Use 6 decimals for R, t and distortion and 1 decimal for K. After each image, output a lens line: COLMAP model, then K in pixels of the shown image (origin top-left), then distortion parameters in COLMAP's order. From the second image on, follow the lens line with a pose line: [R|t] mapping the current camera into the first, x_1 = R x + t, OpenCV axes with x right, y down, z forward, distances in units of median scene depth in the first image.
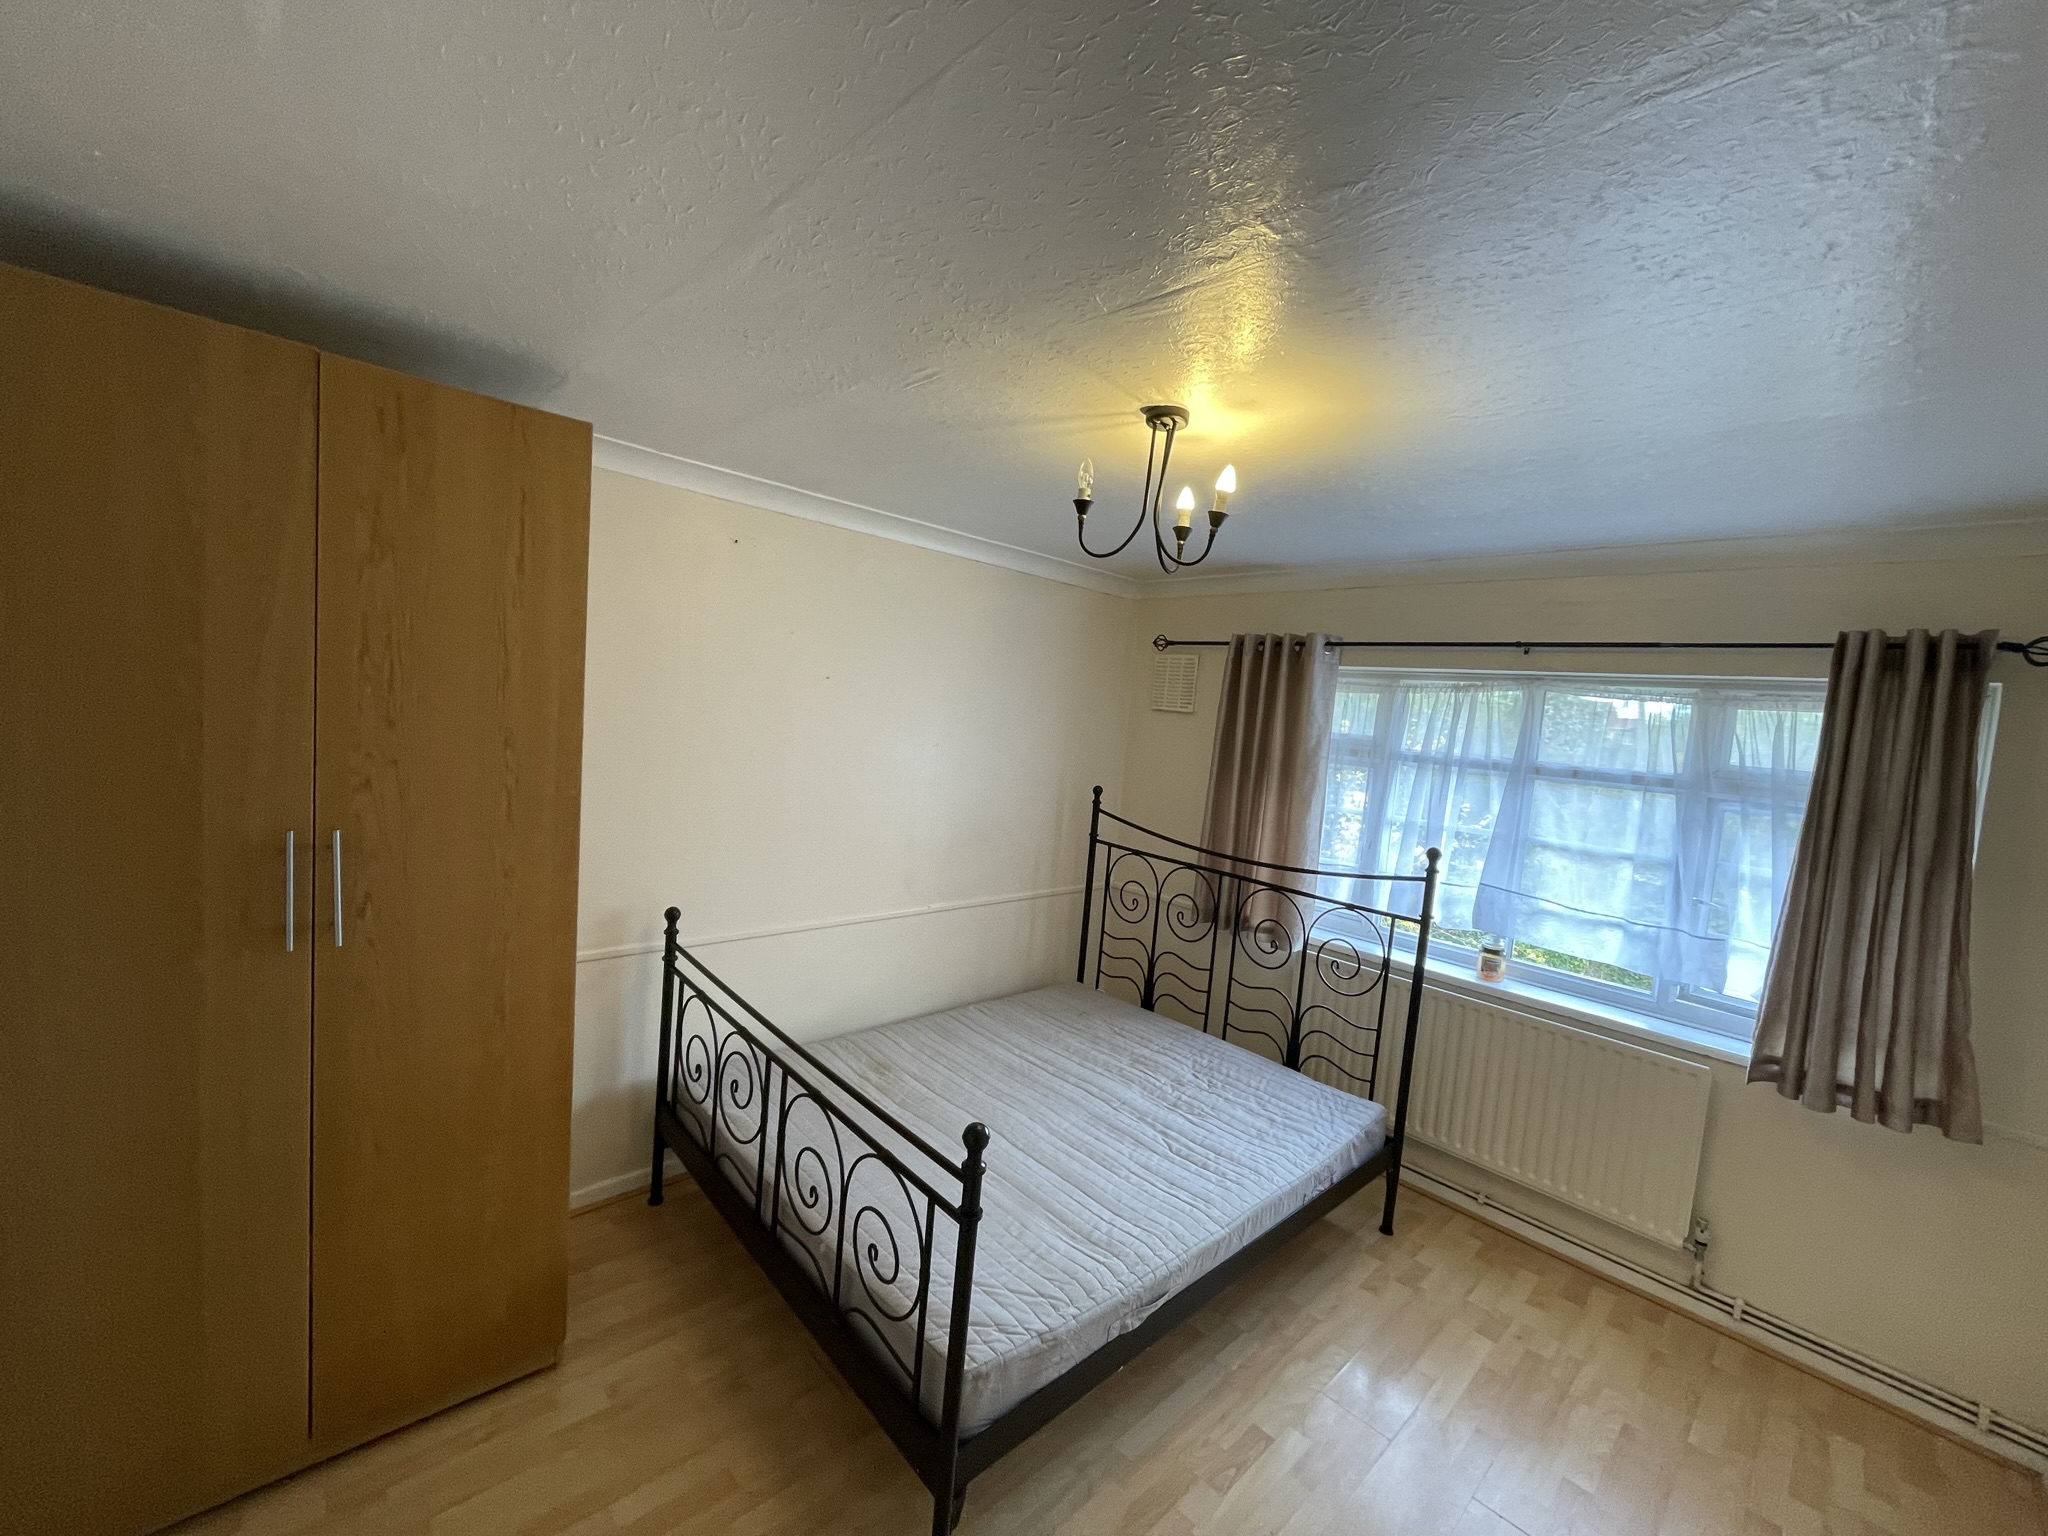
lens RADIAL K [[818.5, 0, 1024.8], [0, 818.5, 765.8], [0, 0, 1]] dist [-0.008412, 0.000340]
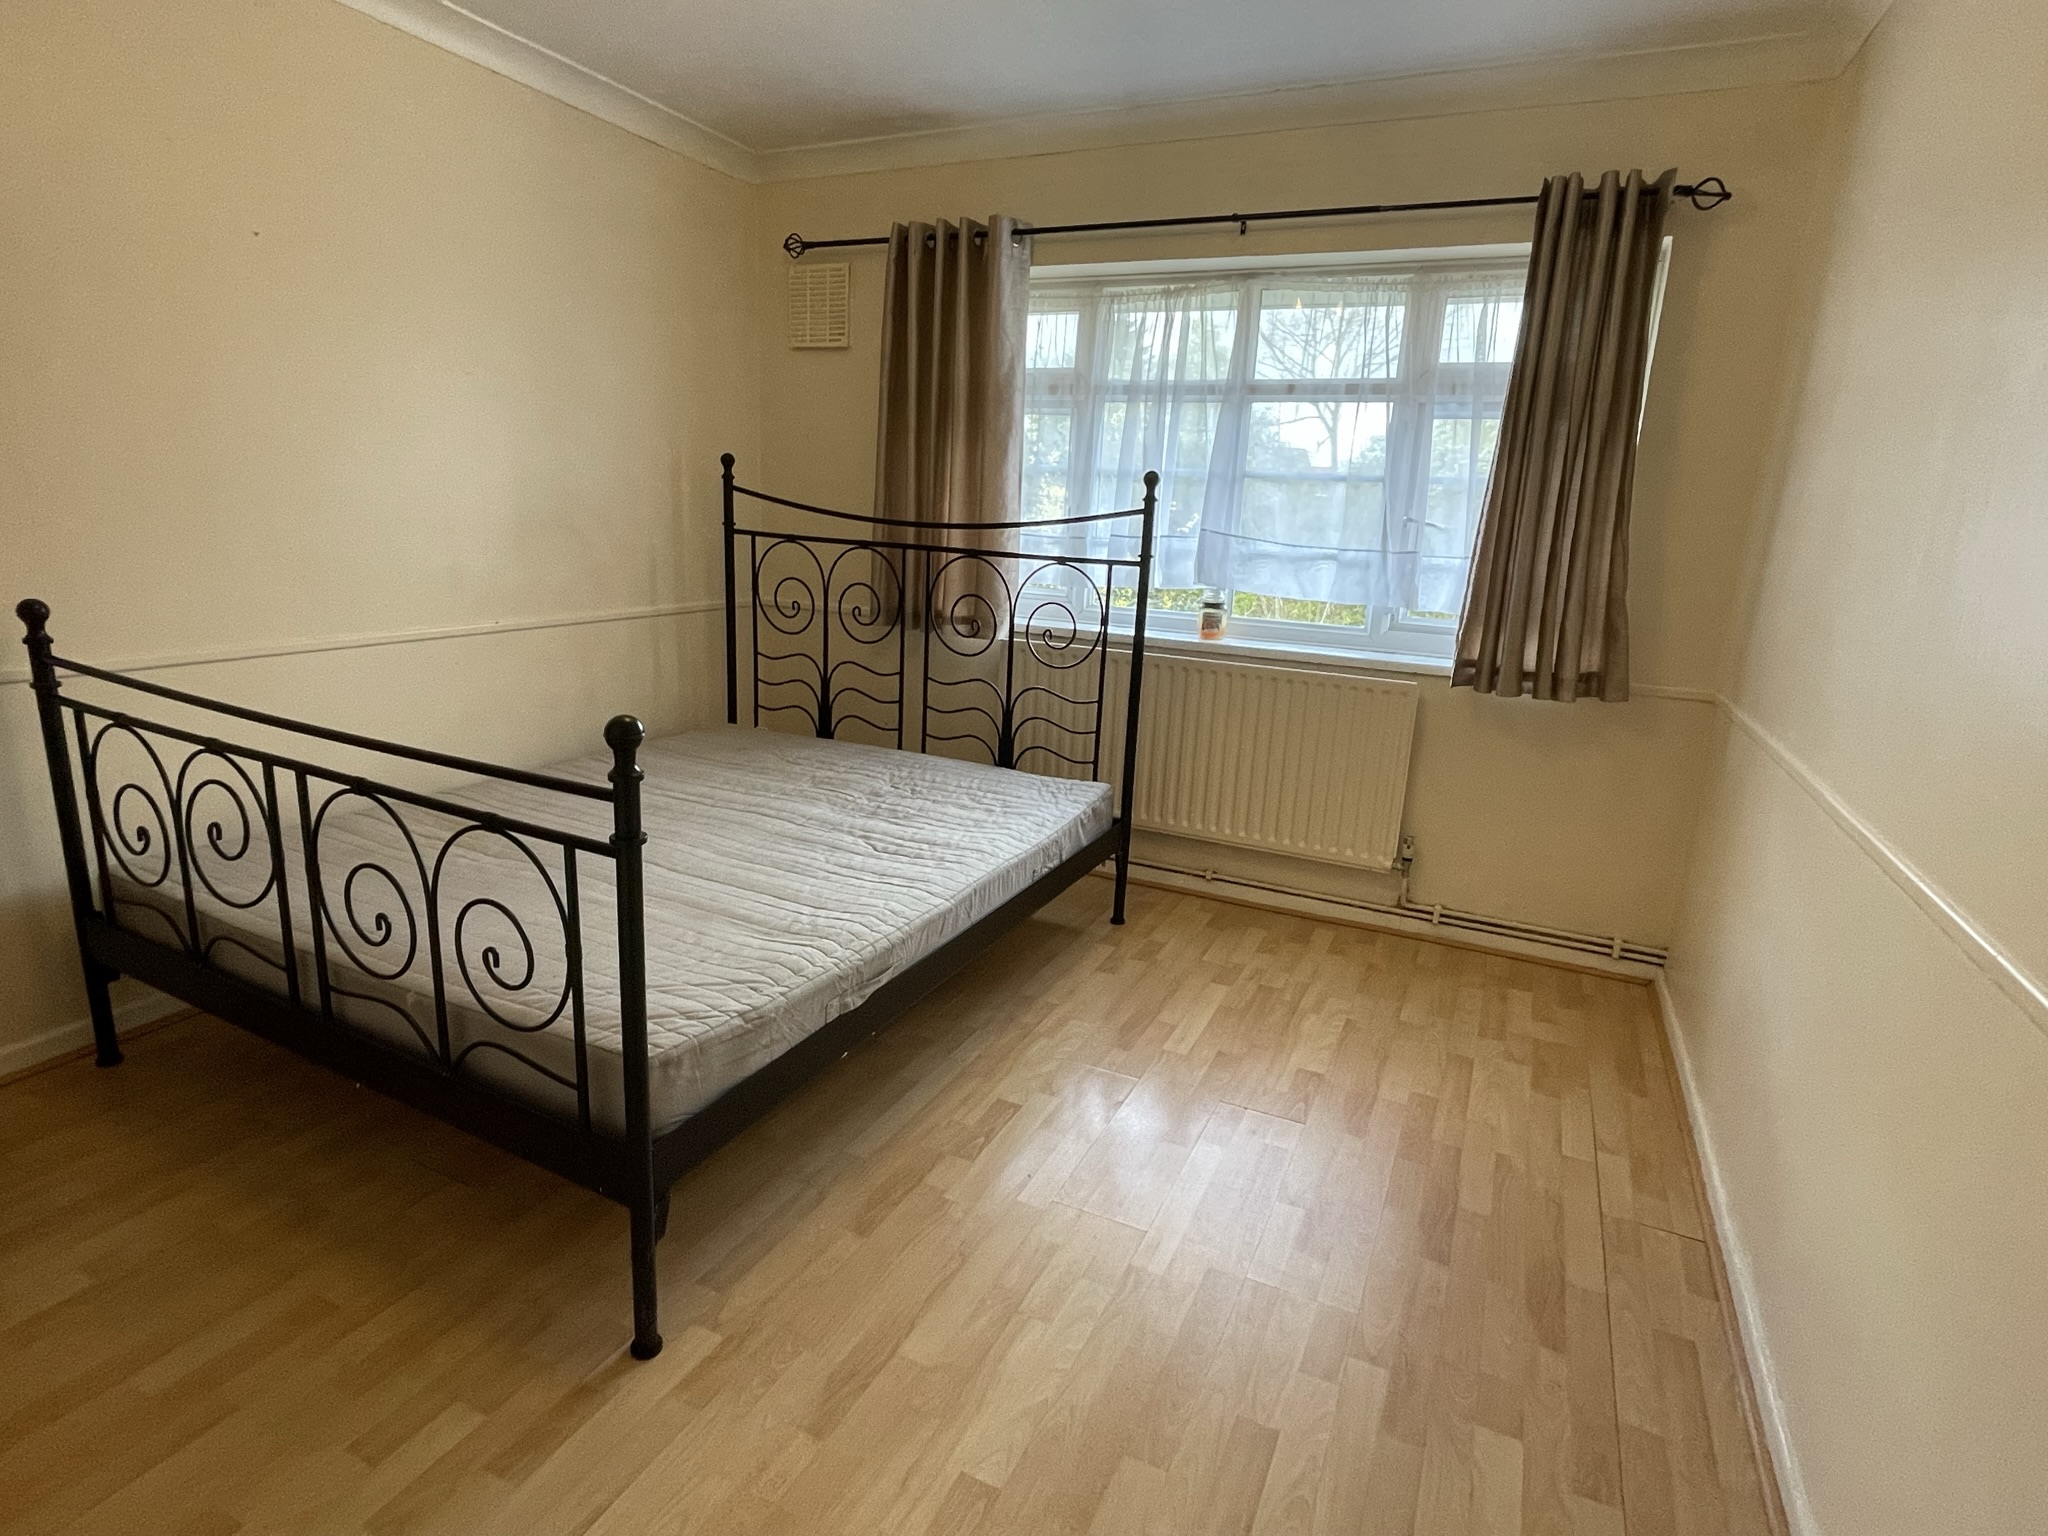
lens RADIAL K [[1057.2, 0, 1027.4], [0, 1057.2, 759.0], [0, 0, 1]] dist [-0.009619, 0.003942]
pose [[0.930664, -0.126833, 0.343188, -0.028876], [0.056003, 0.976321, 0.208952, 0.173402], [-0.361564, -0.175244, 0.915730, 0.005080]]
